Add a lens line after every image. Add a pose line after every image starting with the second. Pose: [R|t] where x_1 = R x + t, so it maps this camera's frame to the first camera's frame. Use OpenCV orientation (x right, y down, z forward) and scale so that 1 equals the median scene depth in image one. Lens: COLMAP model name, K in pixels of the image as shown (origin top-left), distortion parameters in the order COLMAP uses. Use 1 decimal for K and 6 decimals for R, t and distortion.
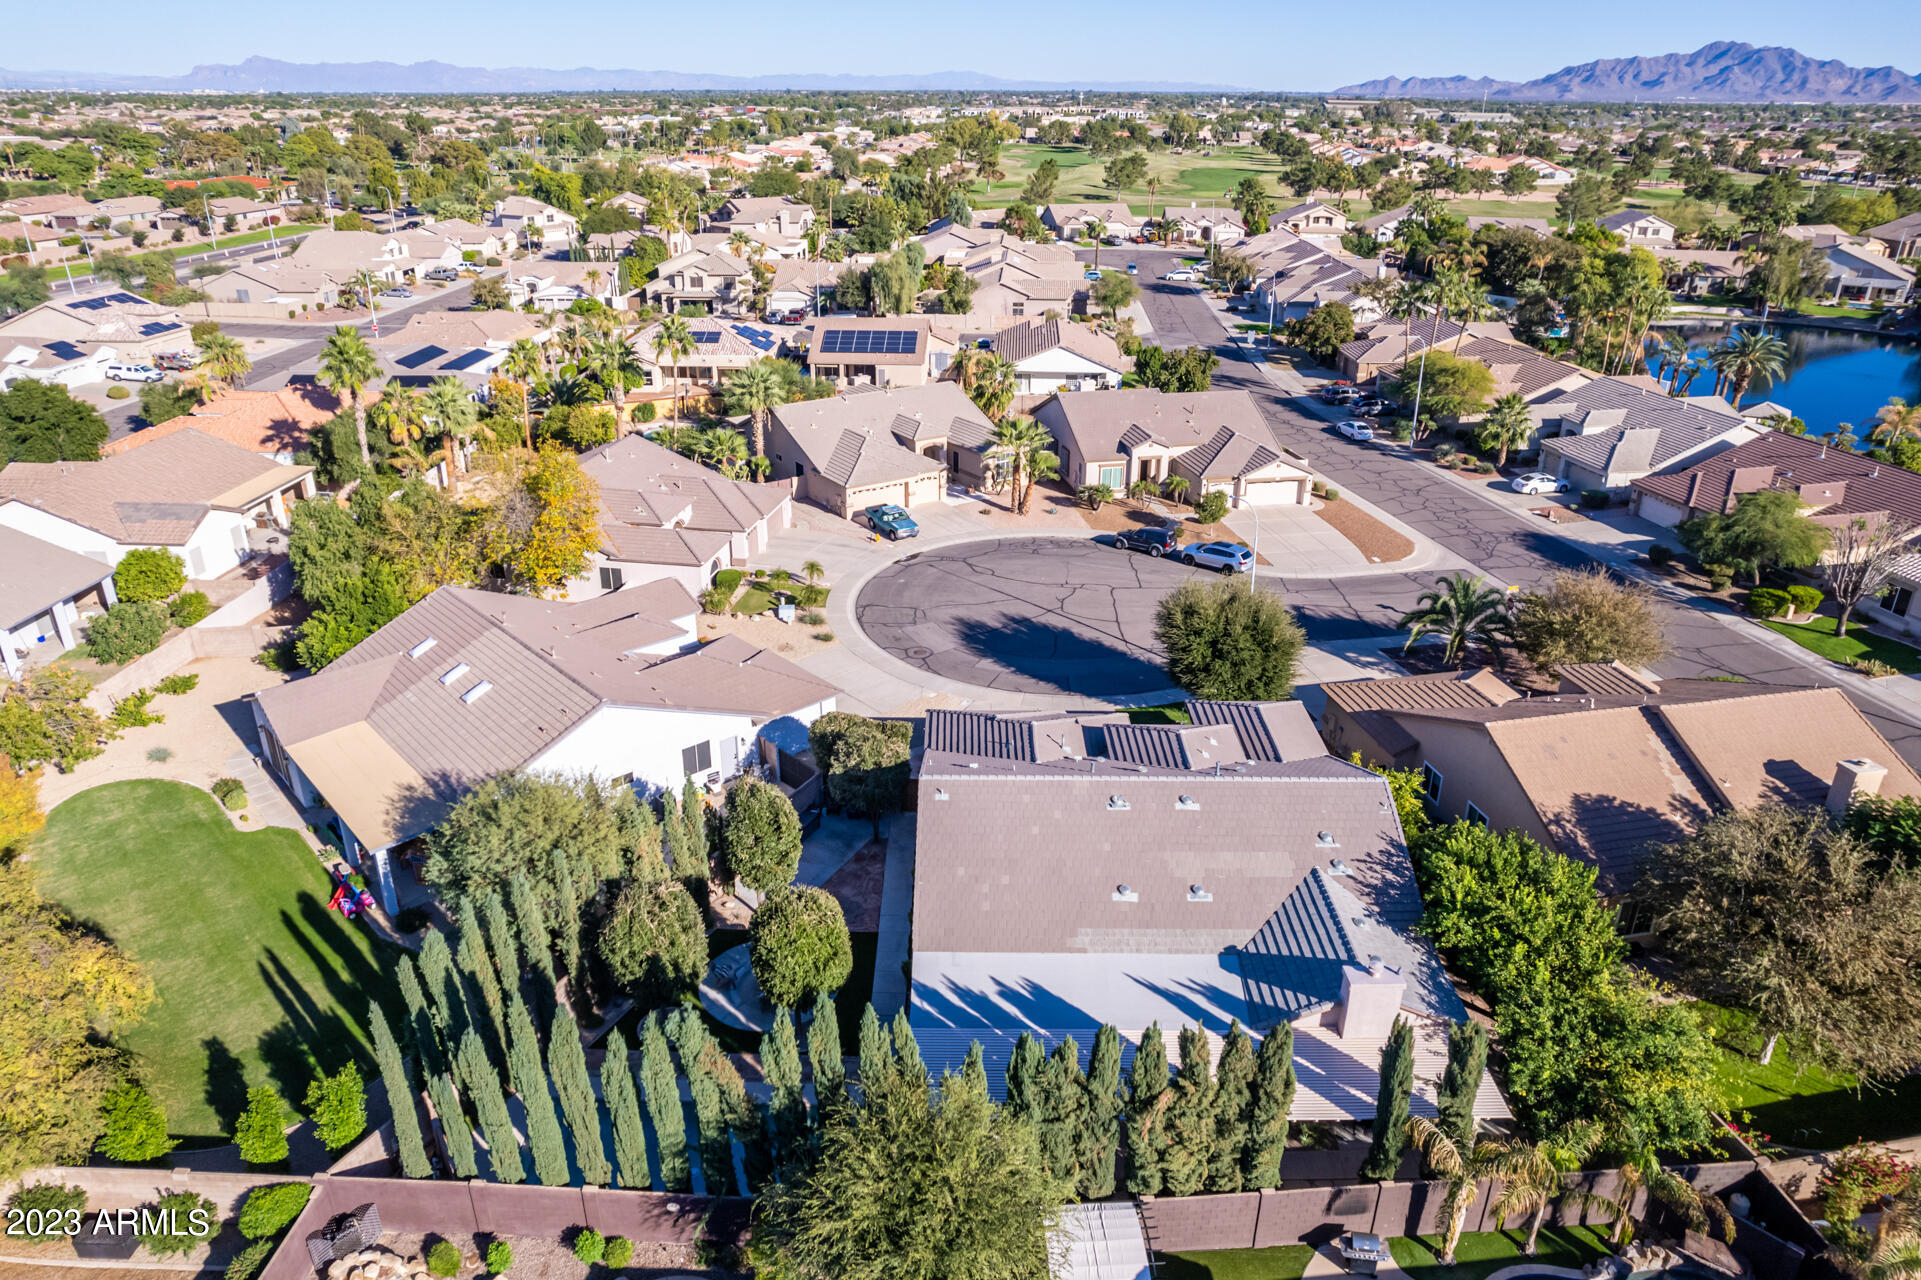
lens RADIAL K [[1252.3, 0, 960.5], [0, 1252.3, 640.0], [0, 0, 1]] dist [-0.081479, 0.070035]
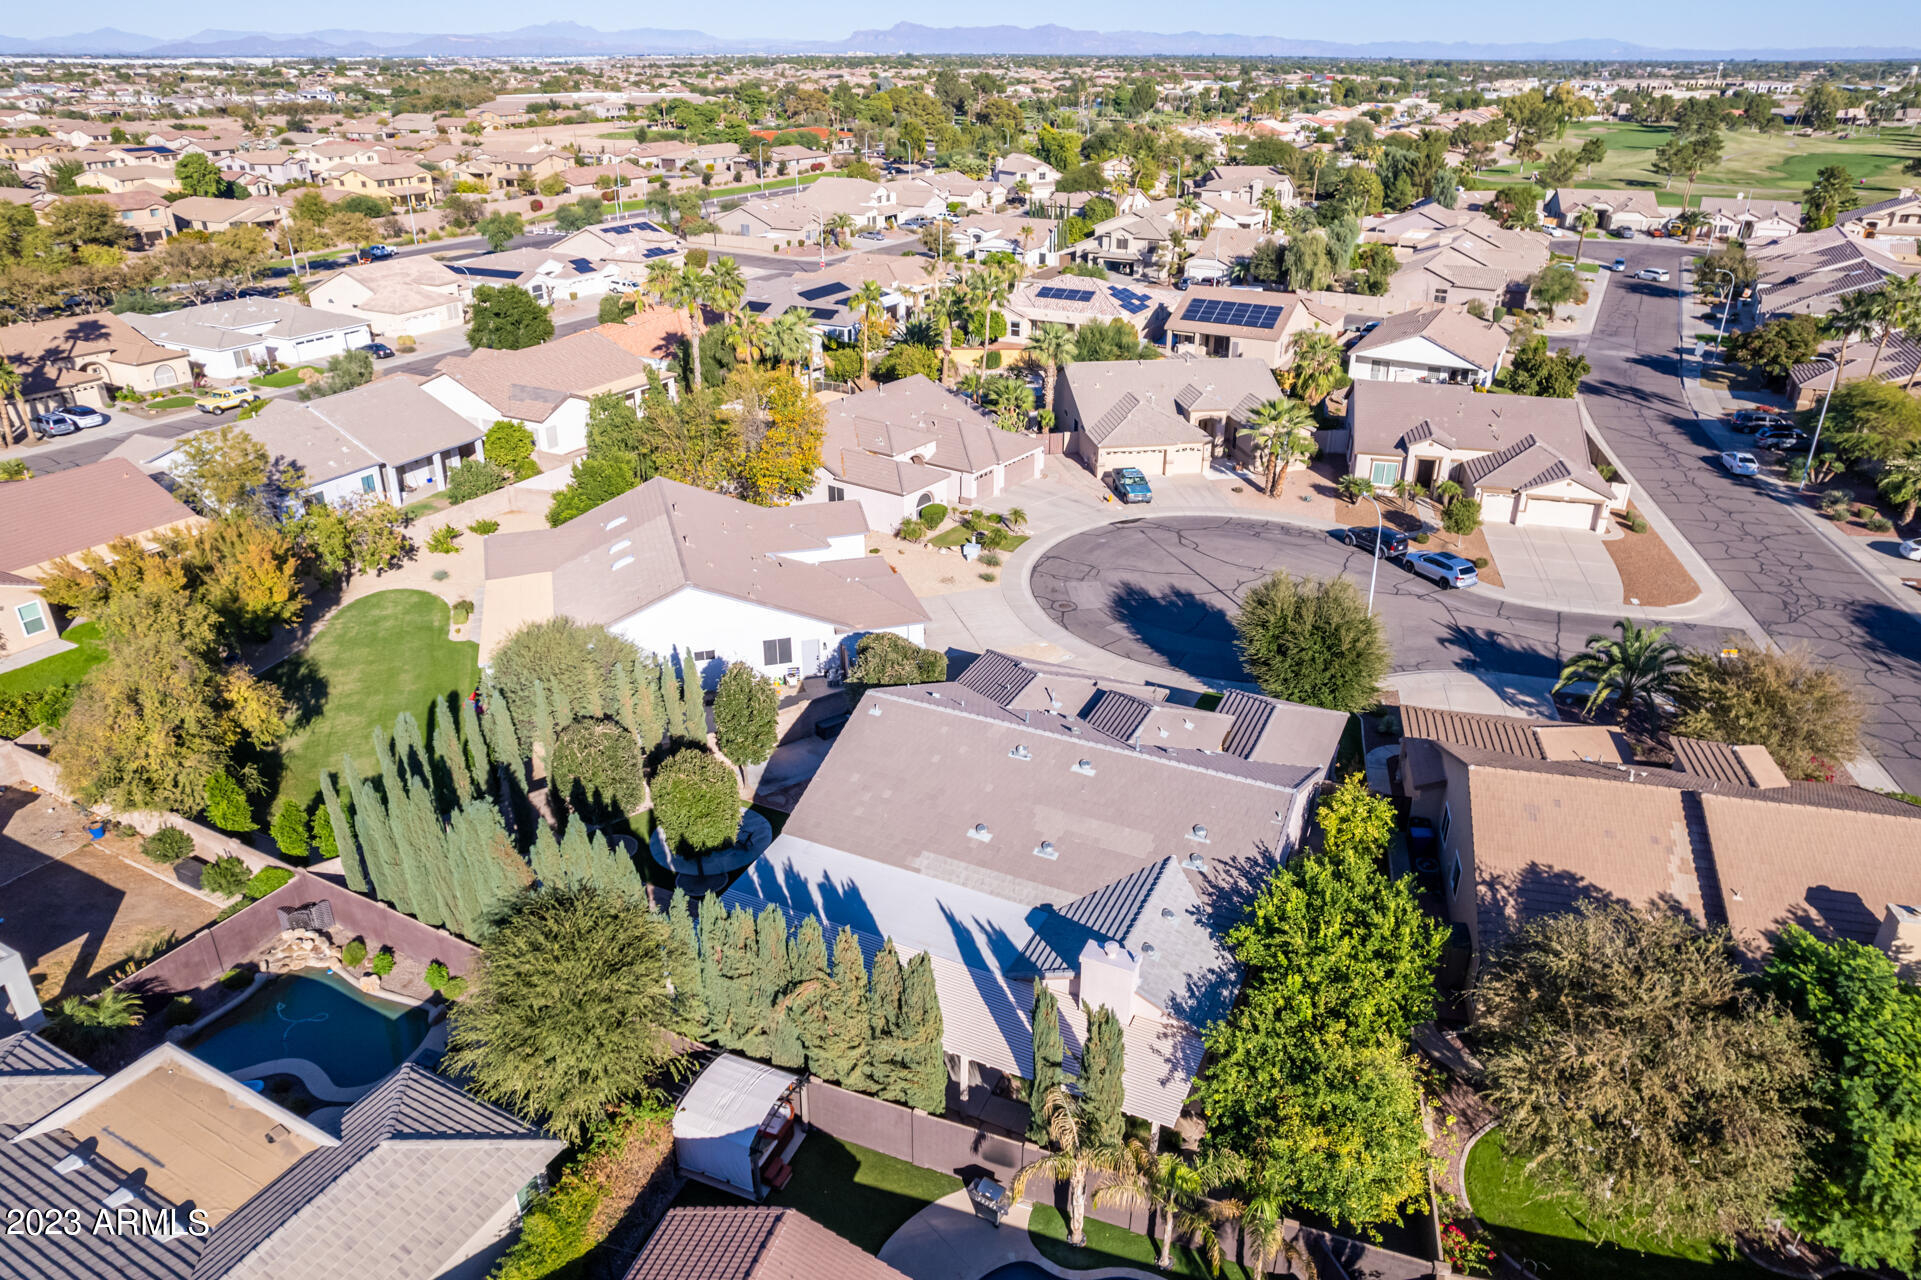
lens RADIAL K [[1252.3, 0, 960.5], [0, 1252.3, 640.0], [0, 0, 1]] dist [-0.081479, 0.070035]
pose [[0.903742, 0.181240, -0.387818, 0.216283], [-0.172027, 0.983344, 0.058670, -0.006071], [0.391992, 0.013692, 0.919867, 0.011741]]
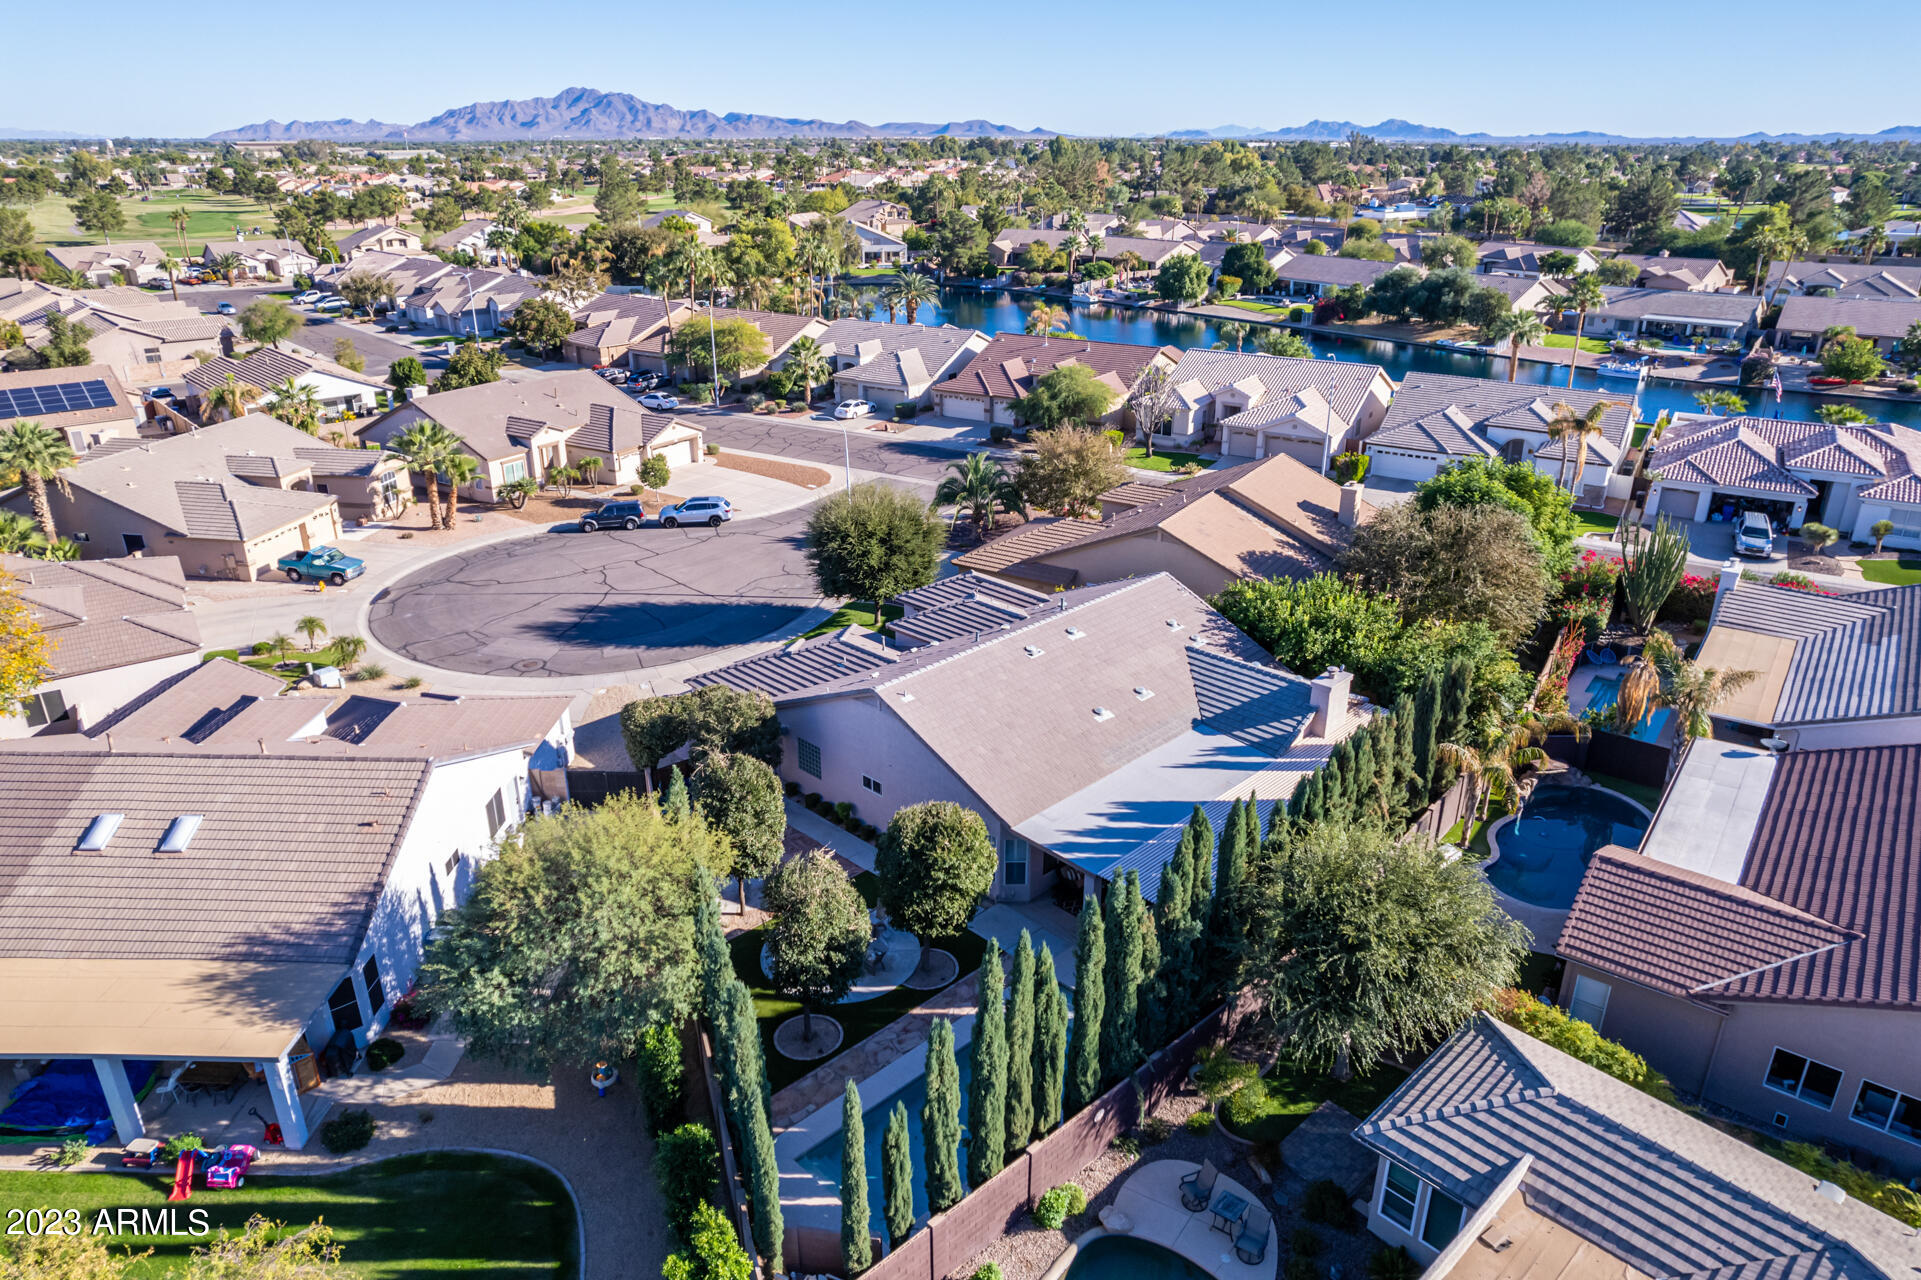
lens RADIAL K [[1240.3, 0, 960.5], [0, 1240.3, 640.0], [0, 0, 1]] dist [-0.086088, 0.082305]
pose [[0.697359, -0.277866, 0.660667, -0.281584], [0.296046, 0.951153, 0.087551, 0.005613], [-0.652723, 0.134533, 0.745556, 0.119218]]
